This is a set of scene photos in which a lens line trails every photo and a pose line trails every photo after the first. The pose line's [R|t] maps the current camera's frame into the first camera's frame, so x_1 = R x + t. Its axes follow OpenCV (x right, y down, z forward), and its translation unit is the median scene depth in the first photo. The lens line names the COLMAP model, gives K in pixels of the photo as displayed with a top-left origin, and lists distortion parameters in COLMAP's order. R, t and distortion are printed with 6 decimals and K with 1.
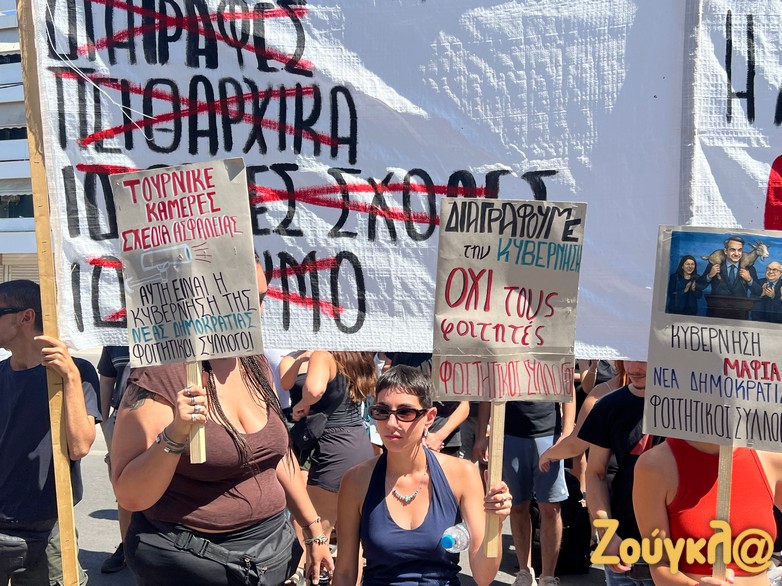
lens RADIAL K [[775.5, 0, 391.0], [0, 775.5, 291.0], [0, 0, 1]] dist [0.034801, 0.000000]
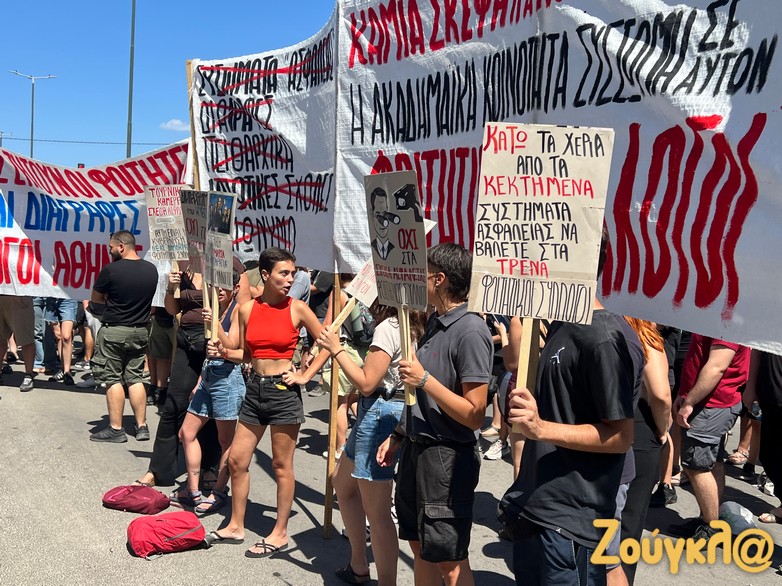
lens RADIAL K [[775.5, 0, 389.7], [0, 775.5, 294.9], [0, 0, 1]] dist [0.034801, 0.000000]
pose [[0.688606, 0.069126, -0.721833, 1.604321], [-0.077522, 0.996759, 0.021501, 0.087740], [0.720980, 0.041152, 0.691733, -0.181792]]
